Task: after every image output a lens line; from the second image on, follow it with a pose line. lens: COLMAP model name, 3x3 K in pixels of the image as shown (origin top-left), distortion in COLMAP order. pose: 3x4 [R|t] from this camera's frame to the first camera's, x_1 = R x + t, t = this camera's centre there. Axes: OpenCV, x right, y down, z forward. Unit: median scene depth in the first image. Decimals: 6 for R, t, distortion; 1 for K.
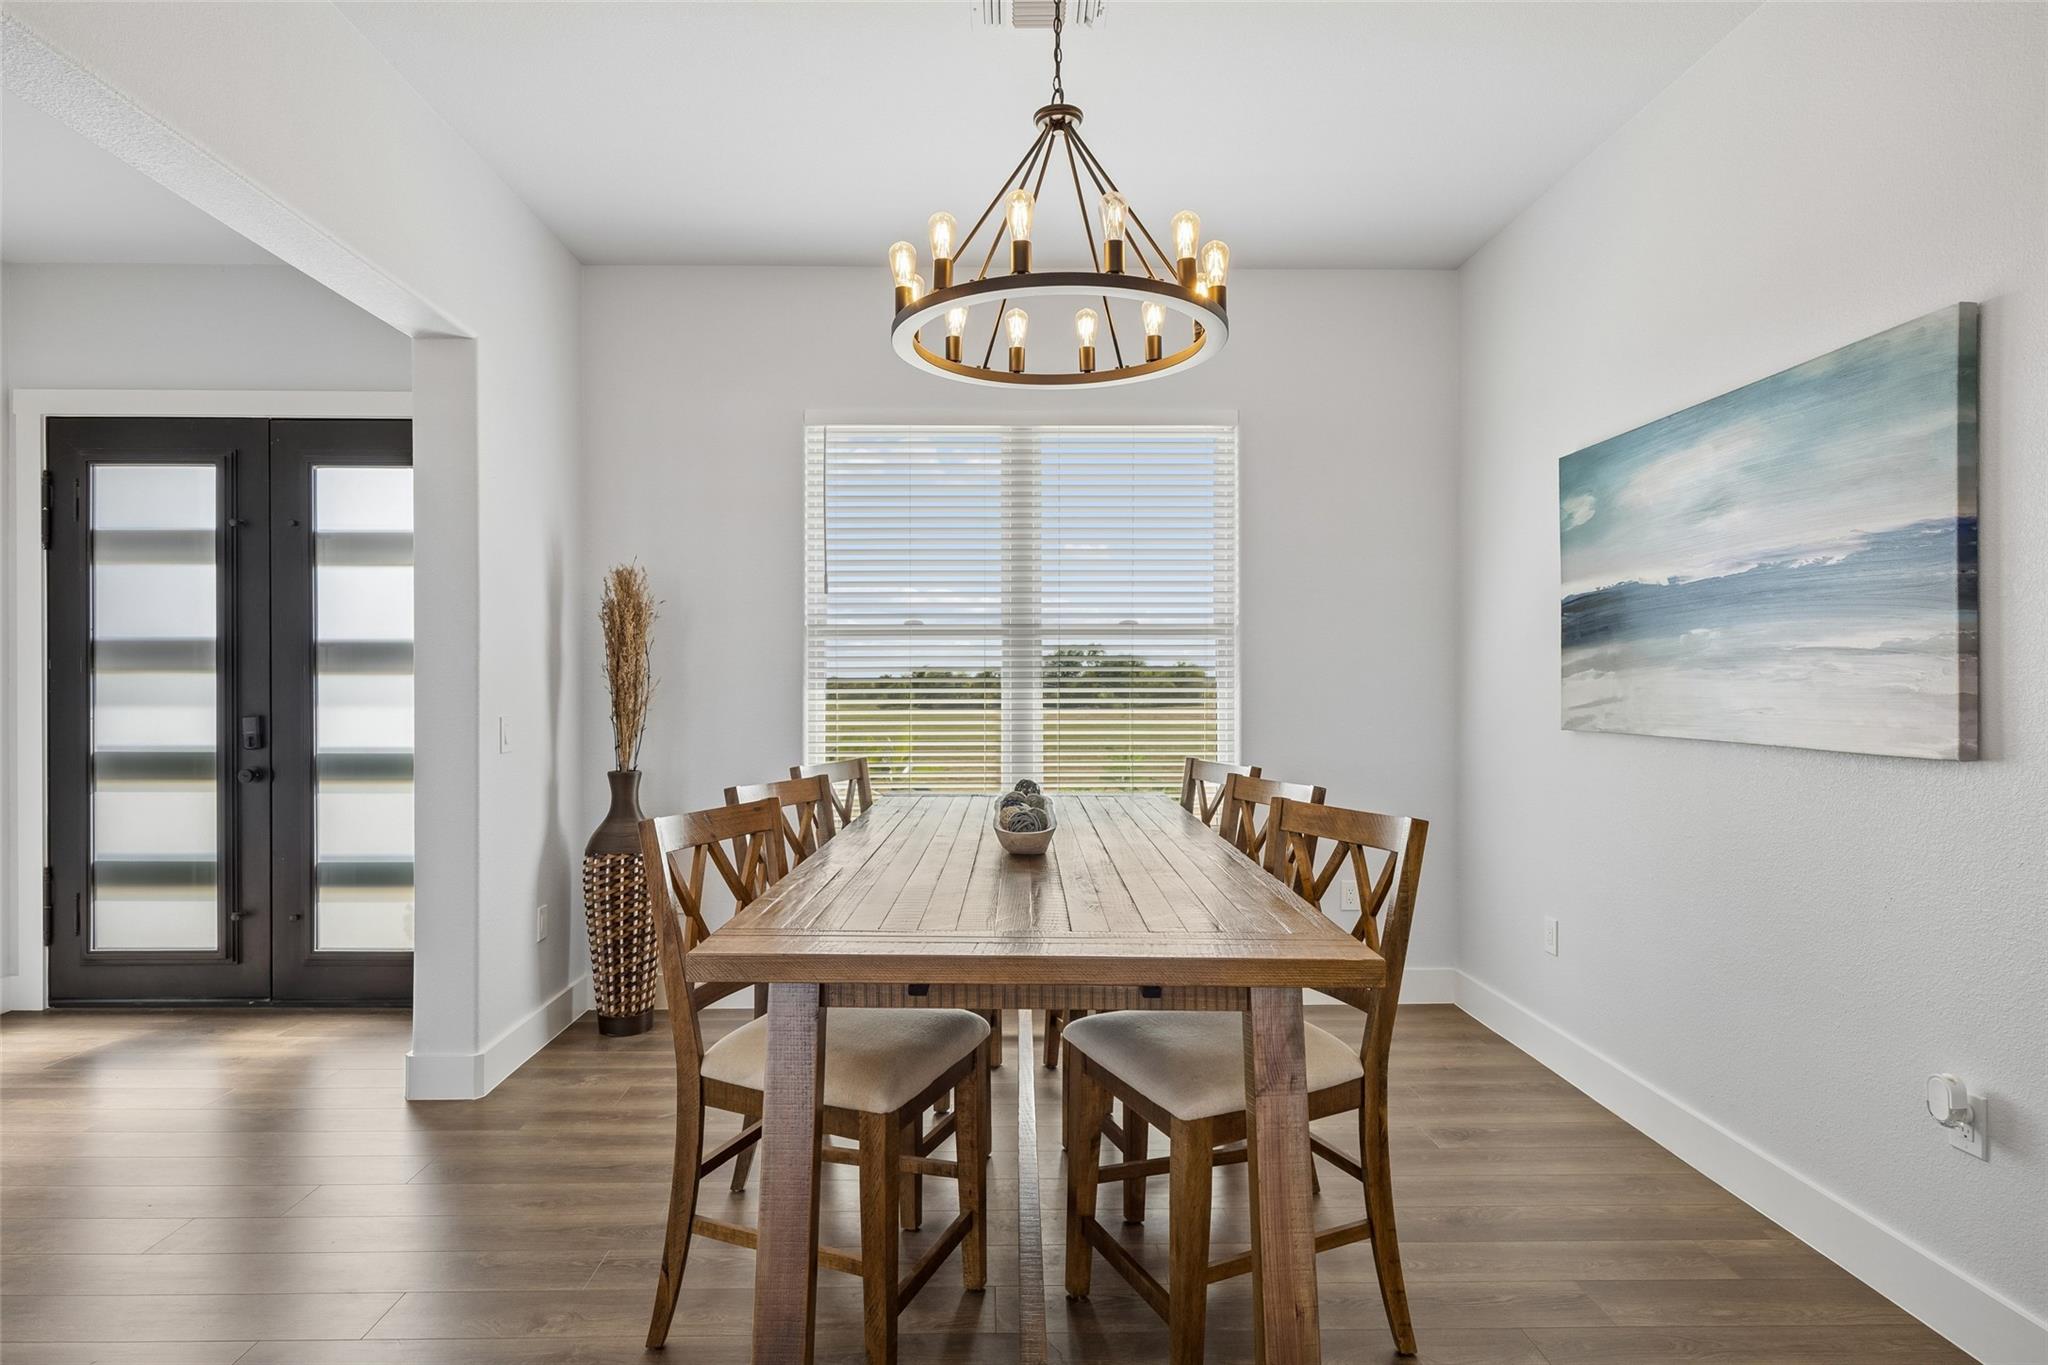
lens RADIAL K [[1111.7, 0, 1024.0], [0, 1111.7, 682.5], [0, 0, 1]] dist [0.000165, -0.000094]
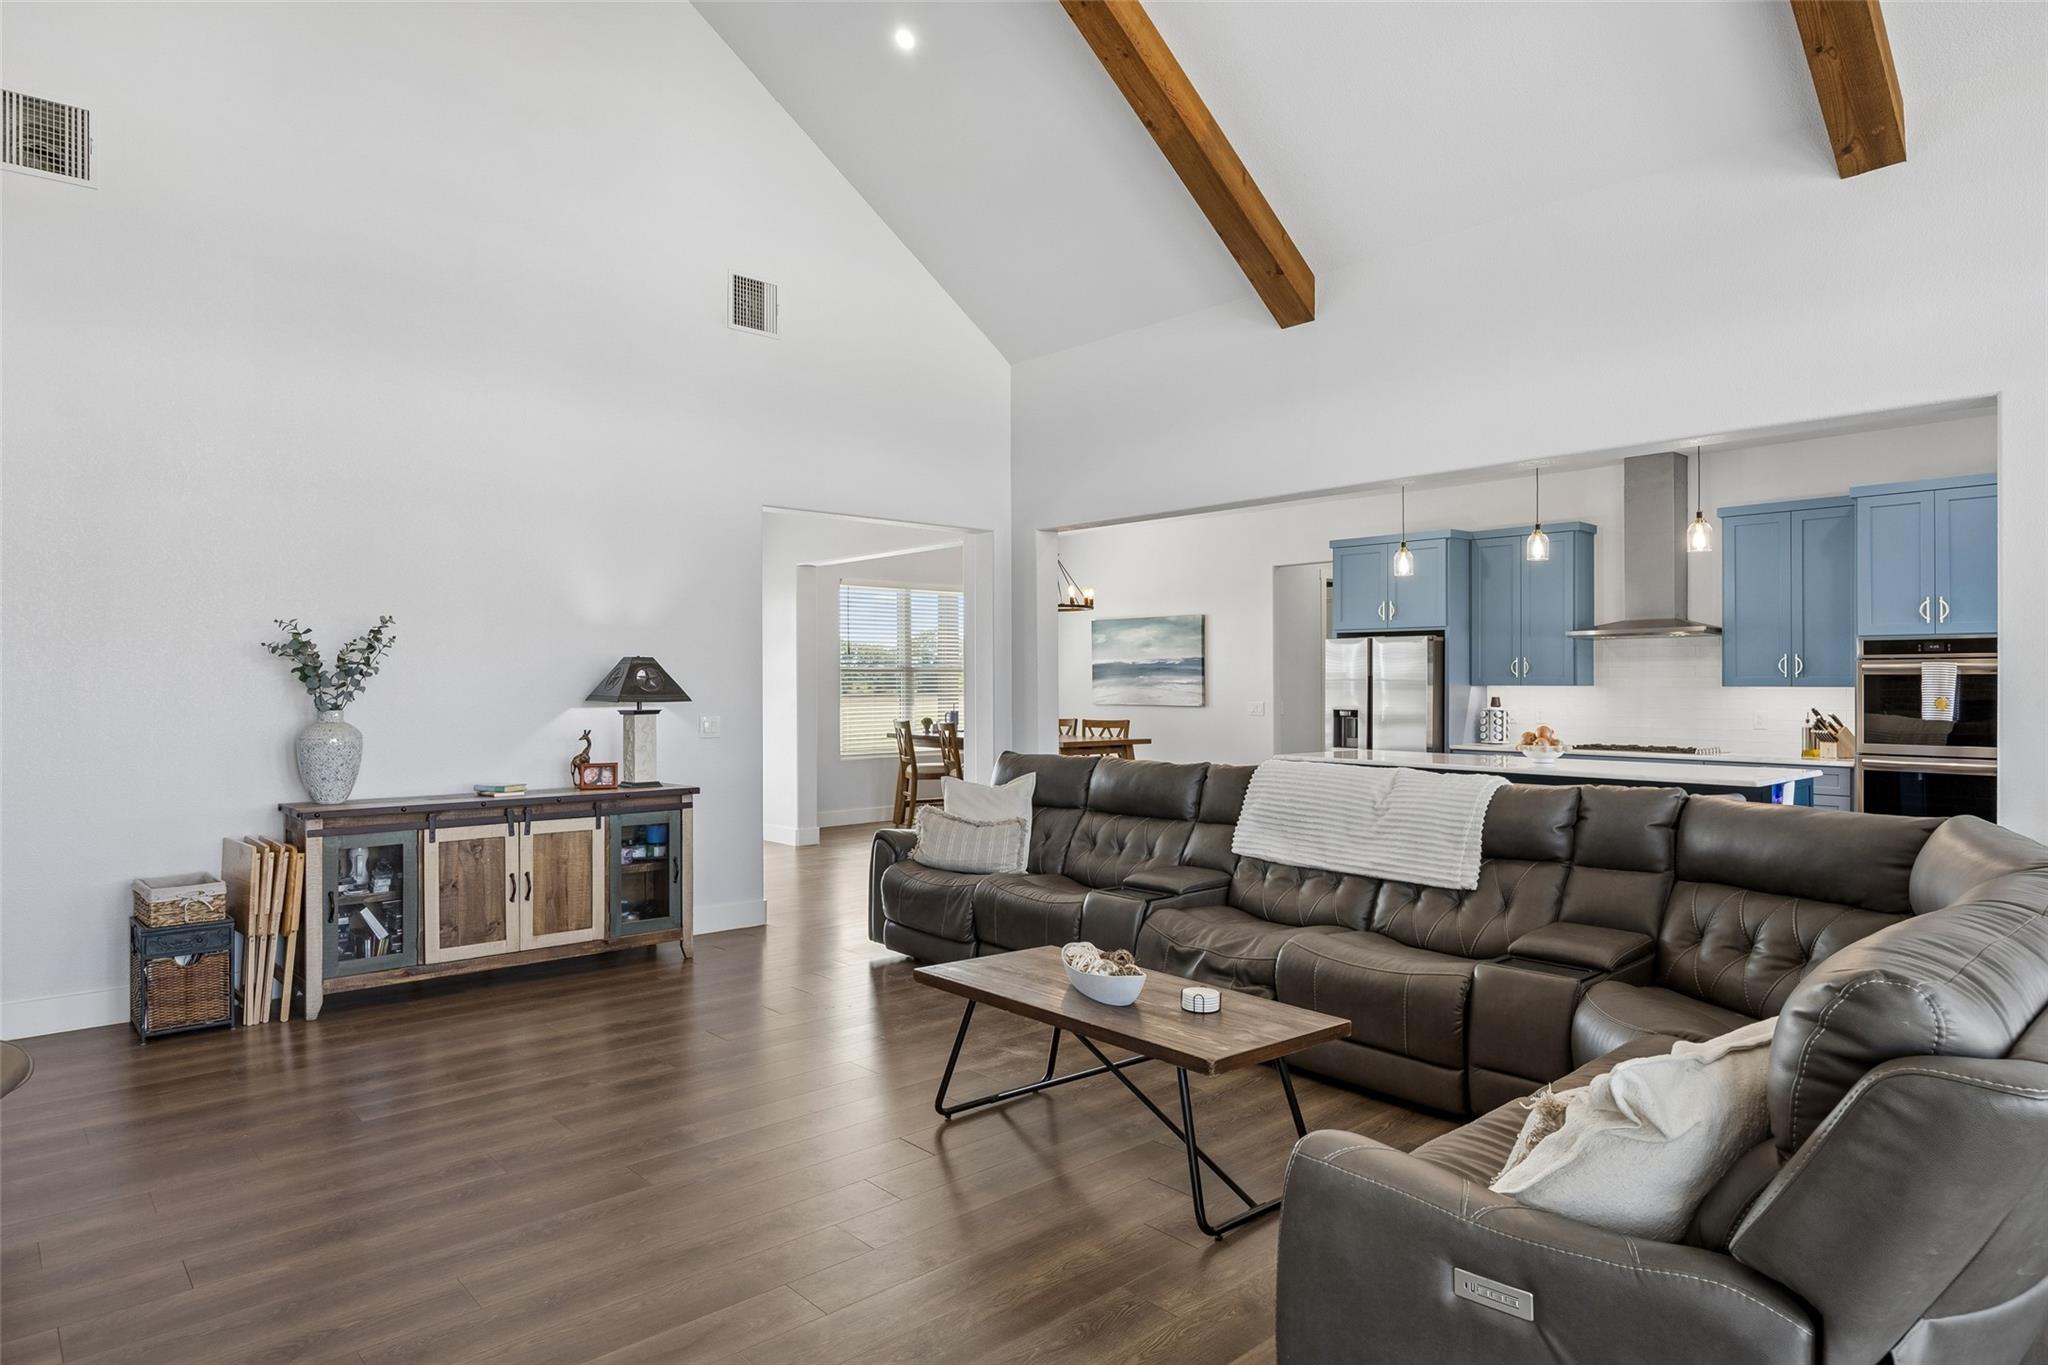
lens RADIAL K [[1178.4, 0, 1024.0], [0, 1178.4, 682.5], [0, 0, 1]] dist [0.000183, 0.000026]
pose [[0.749663, 0.002879, 0.661813, -3.145194], [-0.002806, 0.999995, -0.001171, -0.026448], [-0.661814, -0.000979, 0.749668, -2.352208]]
